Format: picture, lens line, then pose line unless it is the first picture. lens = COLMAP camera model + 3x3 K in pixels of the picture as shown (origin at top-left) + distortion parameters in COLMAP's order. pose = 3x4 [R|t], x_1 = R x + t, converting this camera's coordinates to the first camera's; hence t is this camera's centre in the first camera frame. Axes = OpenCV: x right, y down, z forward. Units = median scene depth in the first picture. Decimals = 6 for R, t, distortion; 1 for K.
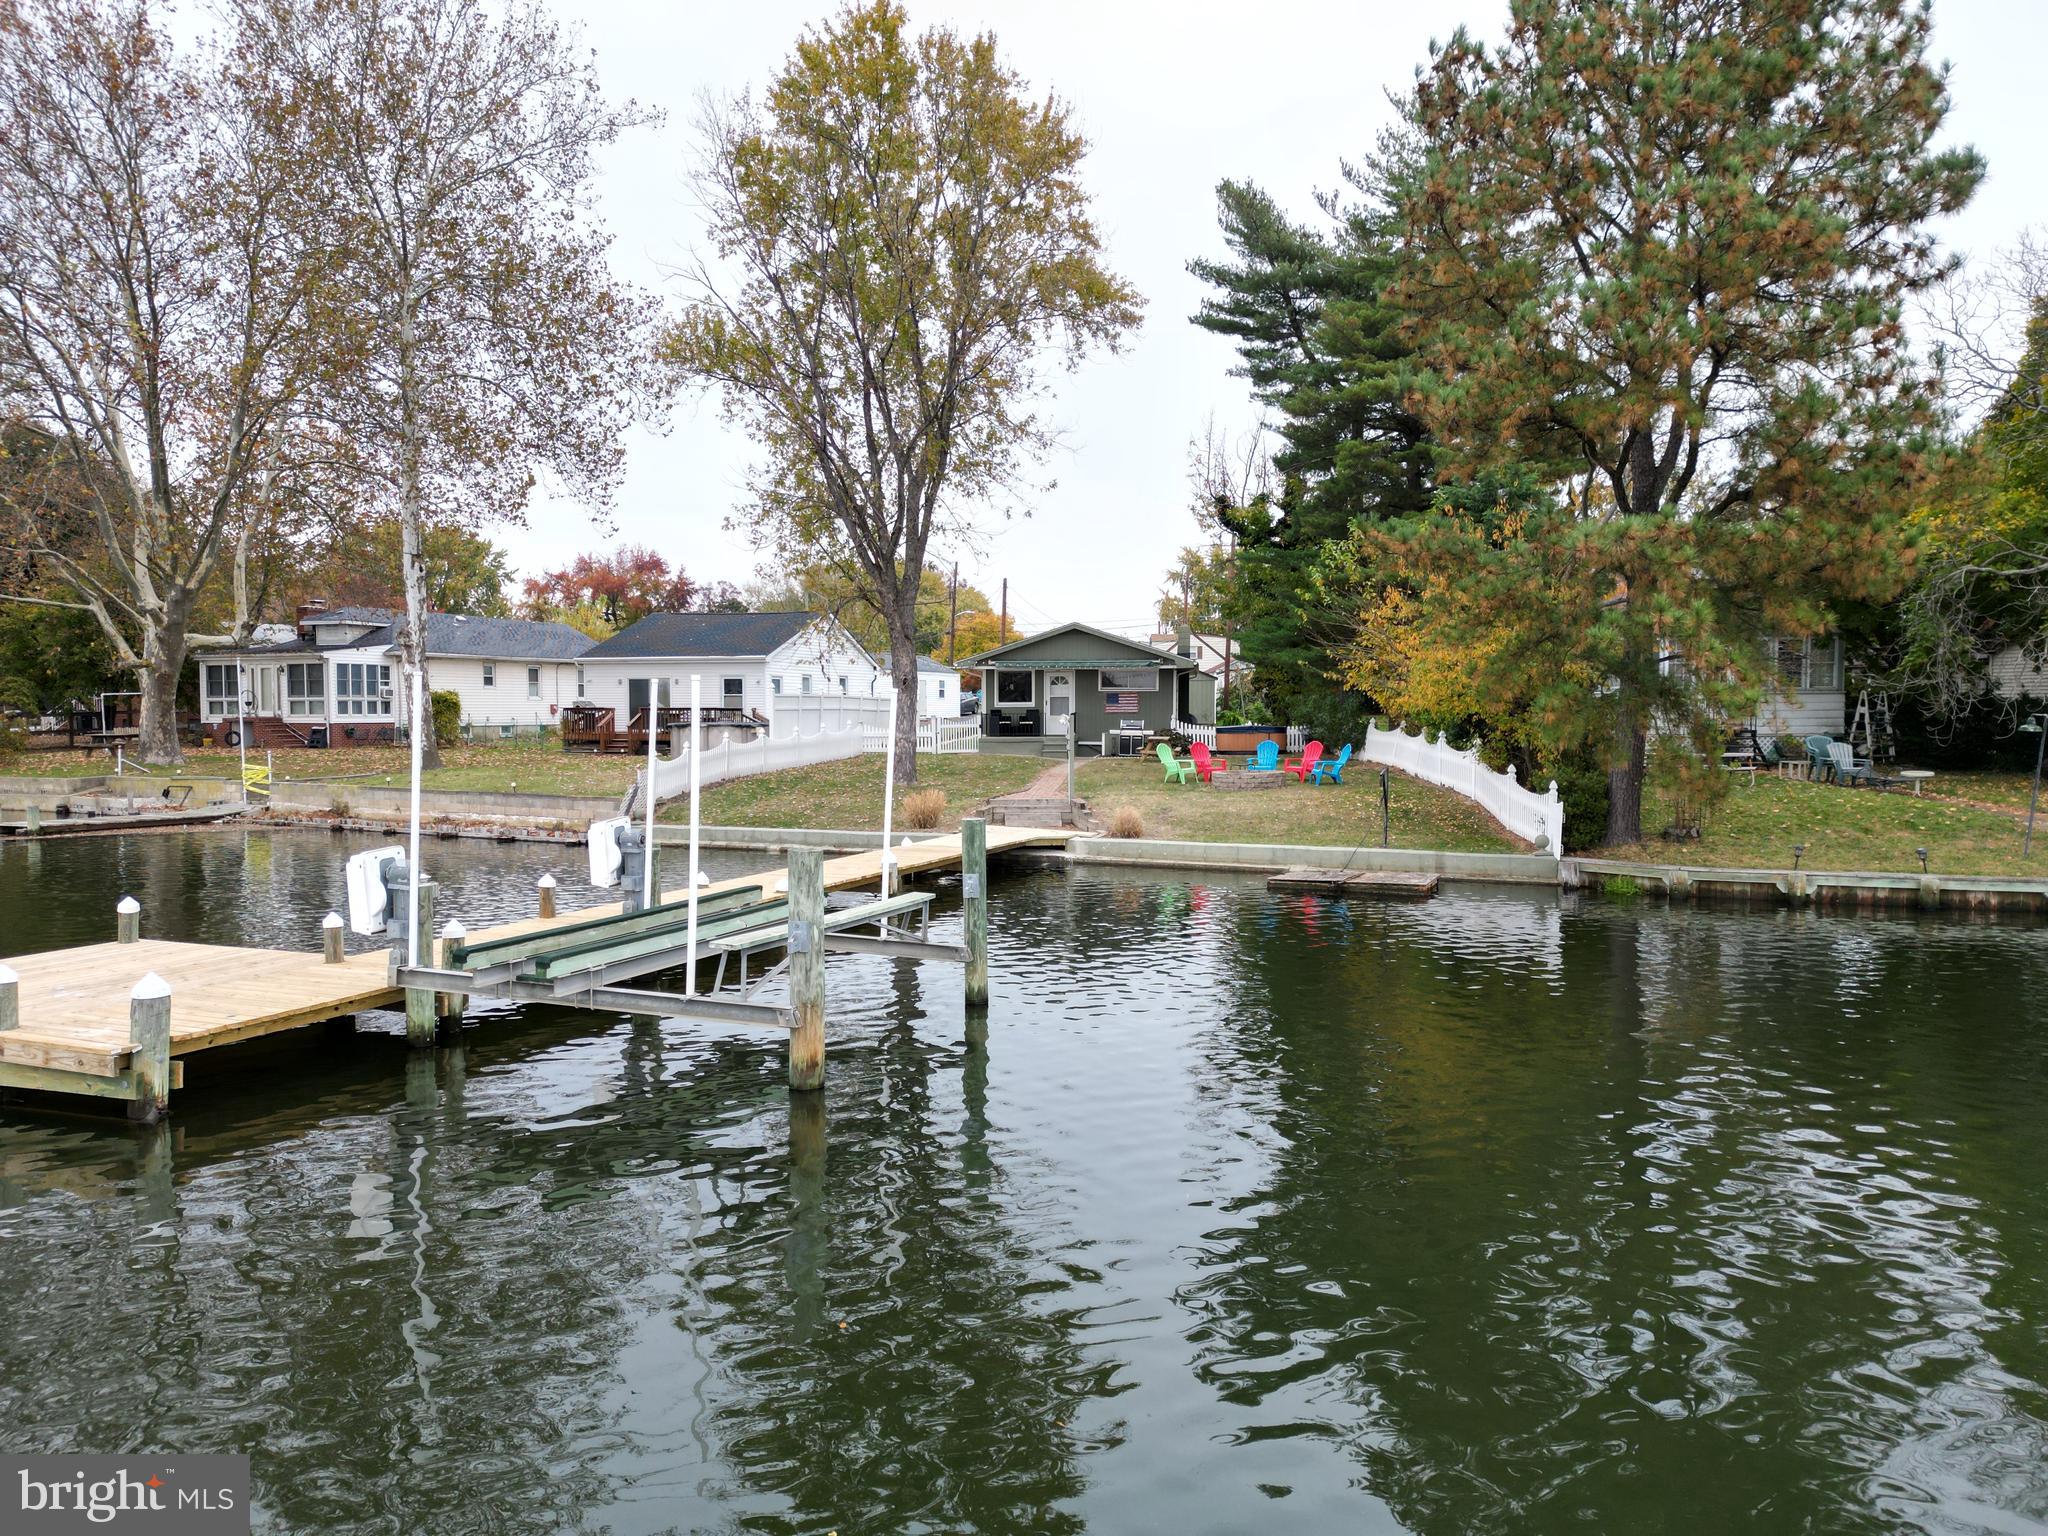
lens RADIAL K [[1448.0, 0, 1021.4], [0, 1448.0, 776.0], [0, 0, 1]] dist [0.073343, -0.068639]
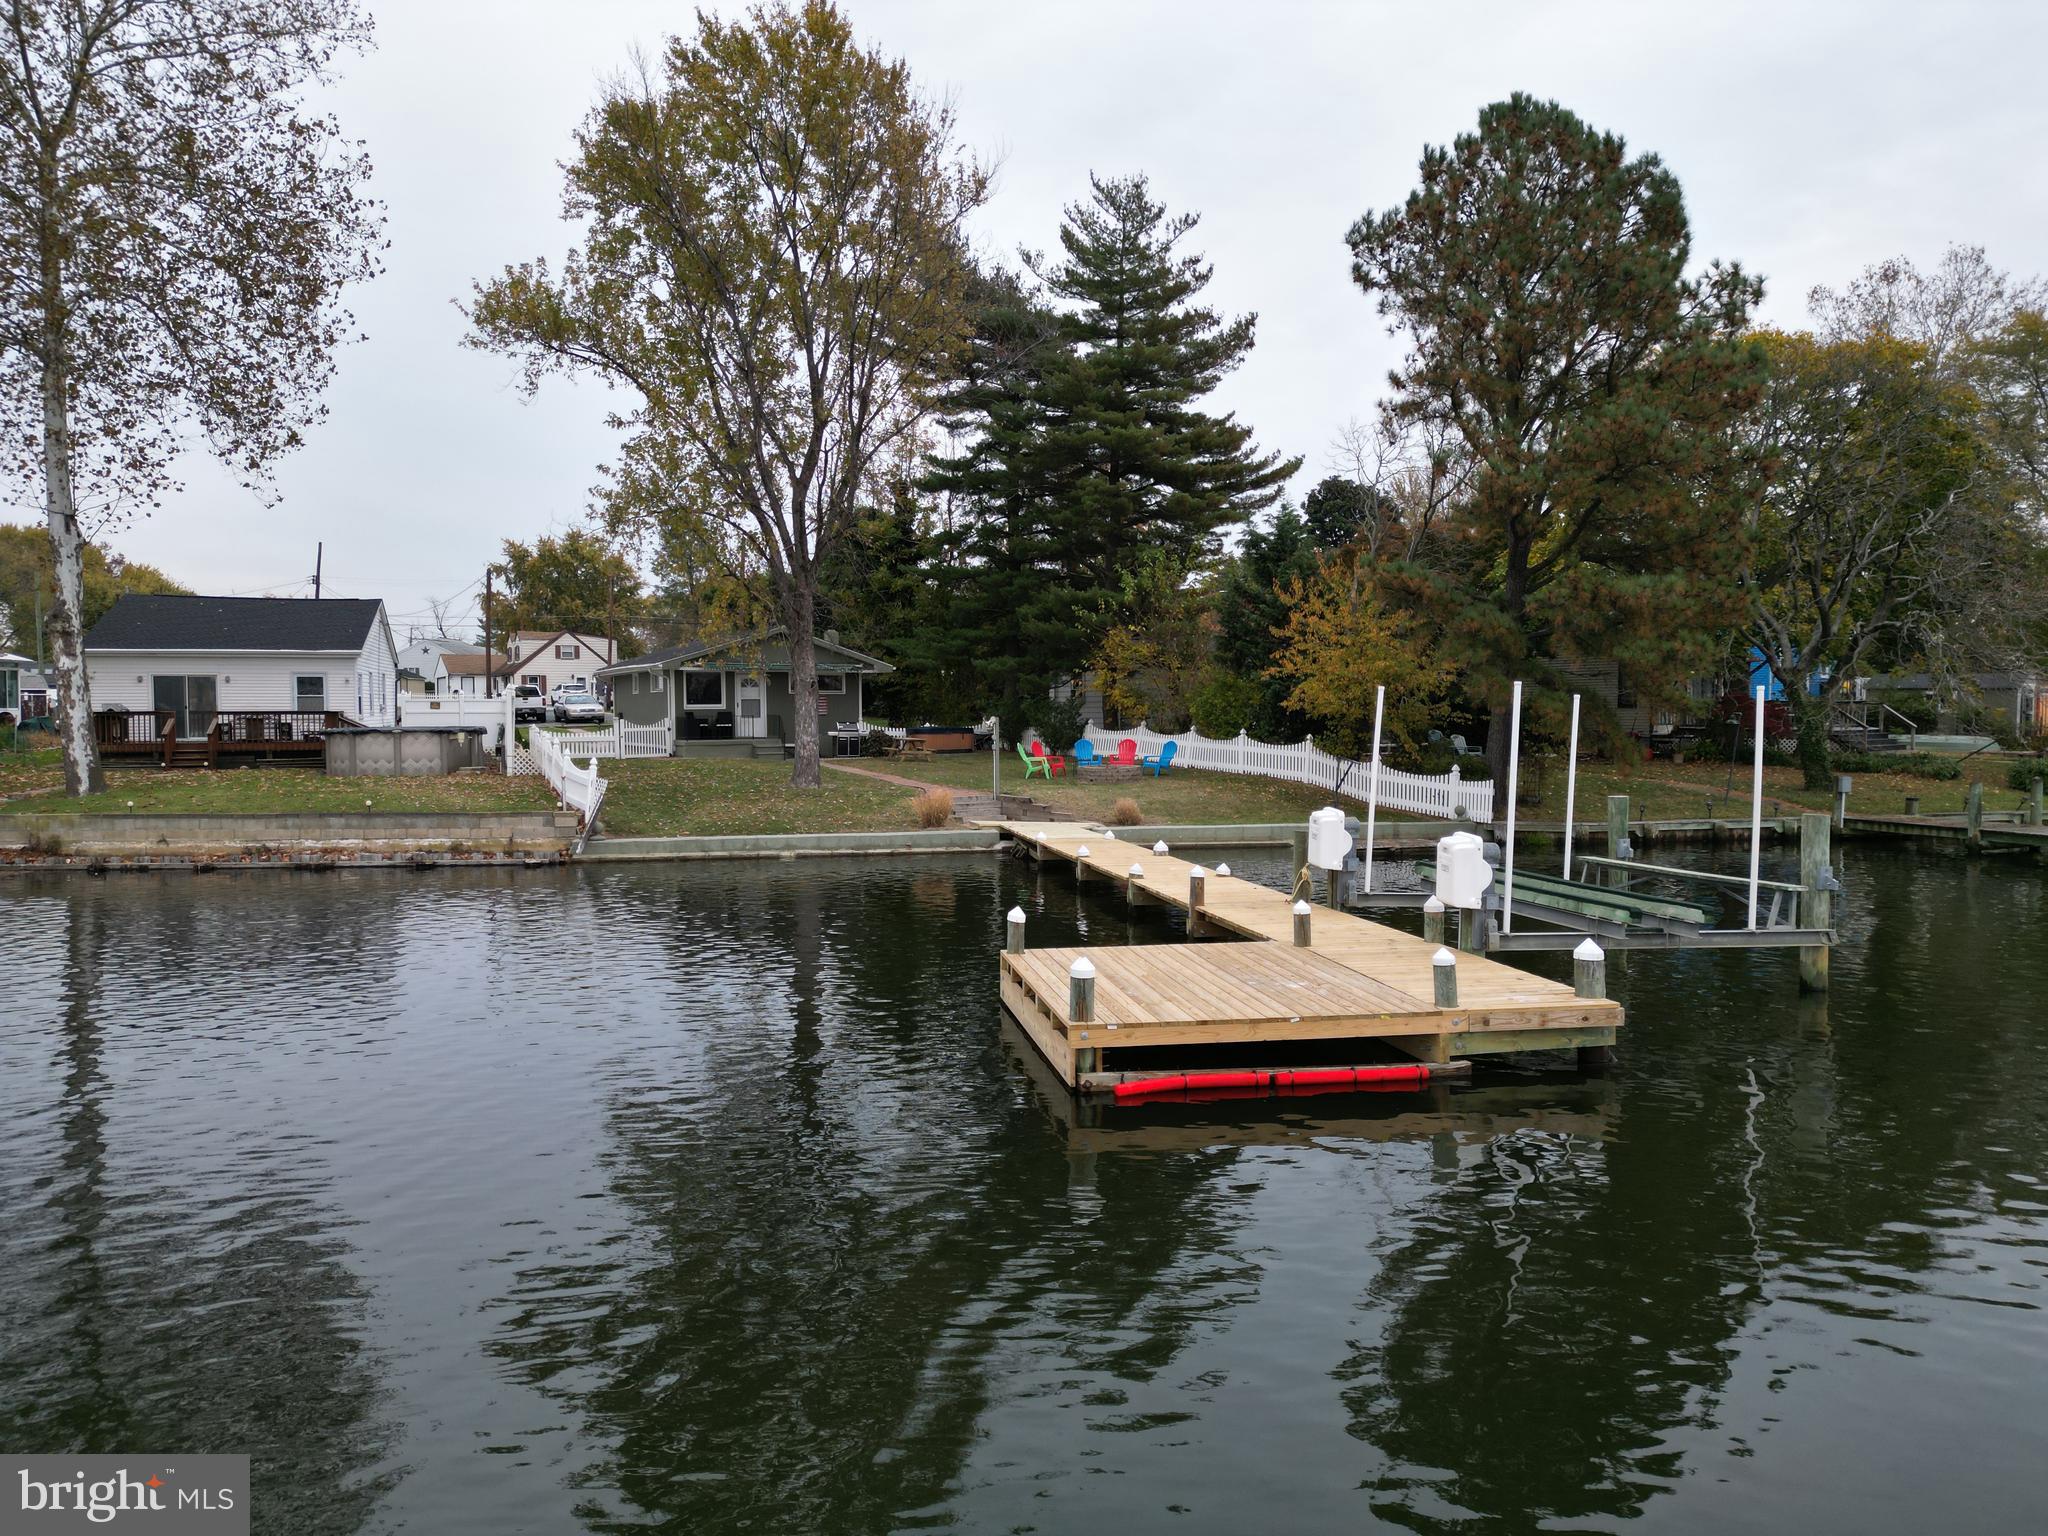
lens RADIAL K [[1448.0, 0, 1021.4], [0, 1448.0, 776.0], [0, 0, 1]] dist [0.073343, -0.068639]
pose [[0.840727, -0.026924, 0.540790, -0.358596], [0.027313, 0.999600, 0.007306, -0.004036], [-0.540770, 0.008629, 0.841126, 0.058276]]
